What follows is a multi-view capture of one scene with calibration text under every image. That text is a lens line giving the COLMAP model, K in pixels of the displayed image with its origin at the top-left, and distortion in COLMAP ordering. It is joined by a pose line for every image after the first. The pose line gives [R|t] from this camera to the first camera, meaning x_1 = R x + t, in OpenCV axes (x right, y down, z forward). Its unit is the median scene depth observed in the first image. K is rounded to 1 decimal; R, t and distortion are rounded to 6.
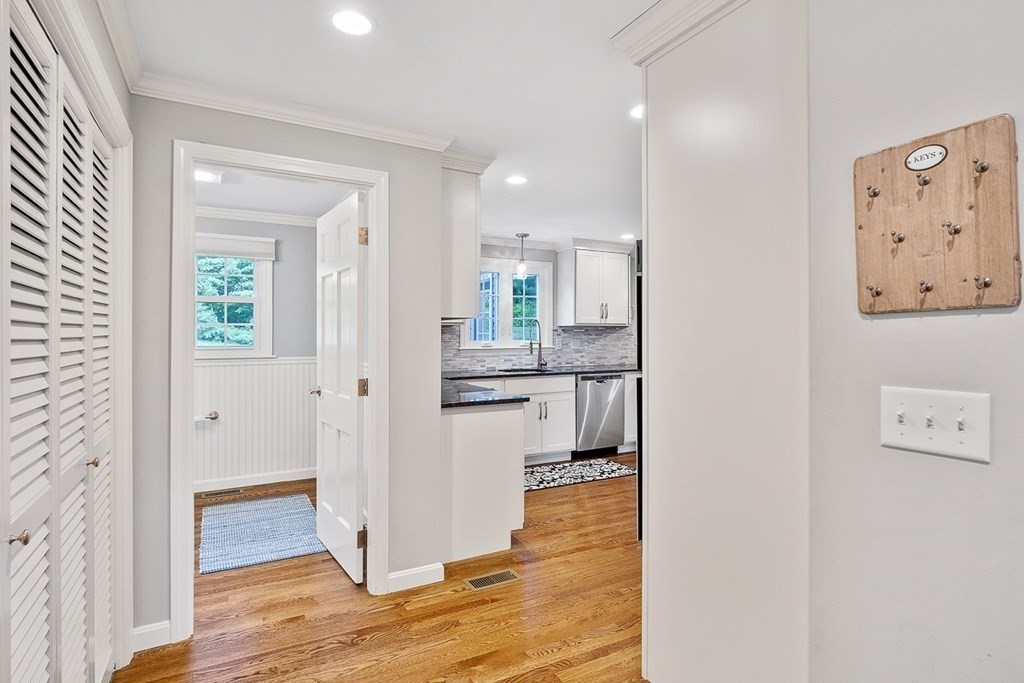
lens RADIAL K [[507.6, 0, 512.0], [0, 507.6, 341.5], [0, 0, 1]] dist [0.000891, -0.000108]
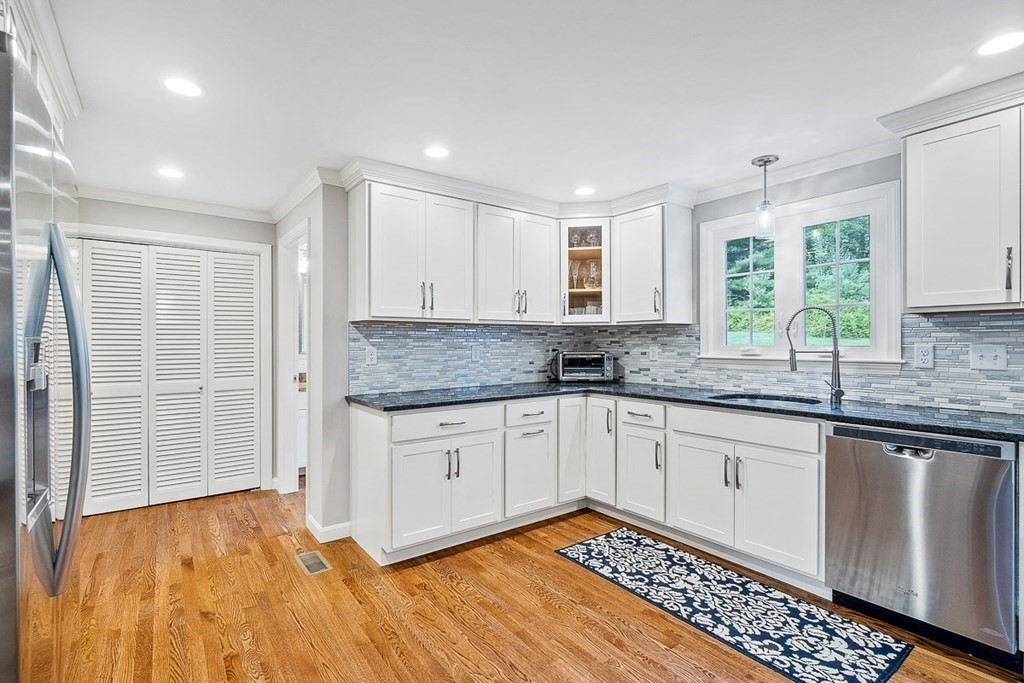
lens RADIAL K [[478.8, 0, 493.1], [0, 478.8, 340.8], [0, 0, 1]] dist [0.002429, 0.000152]
pose [[0.120188, -0.000840, -0.992751, 0.491142], [-0.009834, 0.999950, -0.002037, -0.003500], [0.992702, 0.010008, 0.120174, 0.600010]]
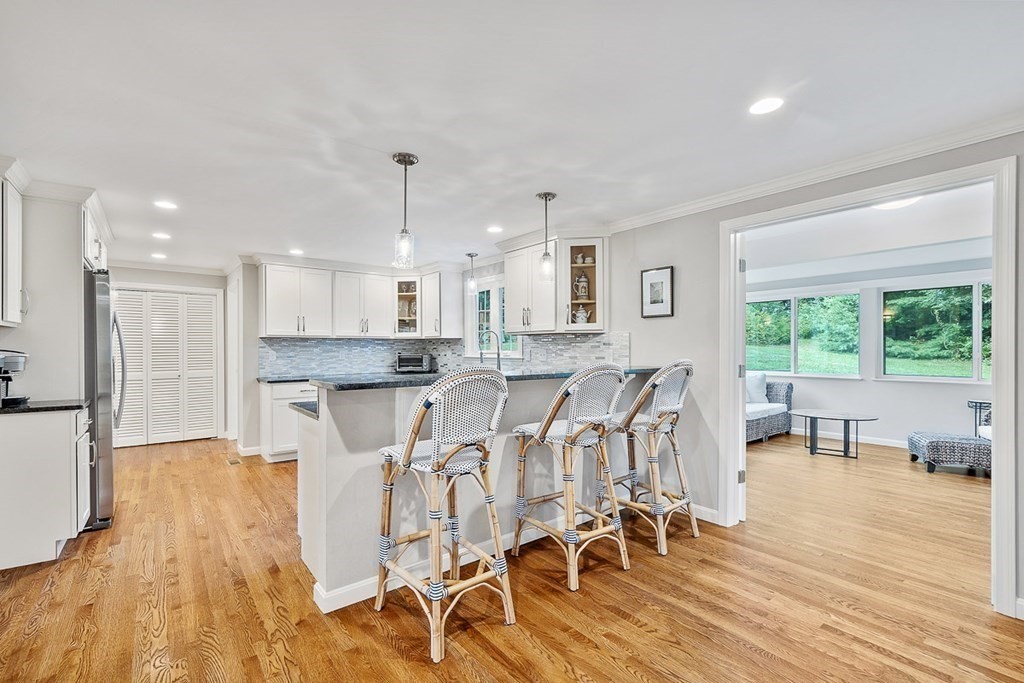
lens RADIAL K [[456.5, 0, 500.1], [0, 456.5, 348.7], [0, 0, 1]] dist [-0.000615, -0.000423]
pose [[0.153361, 0.002706, -0.988166, 0.962303], [-0.009270, 0.999956, 0.001300, -0.007210], [0.988127, 0.008961, 0.153380, 0.861826]]
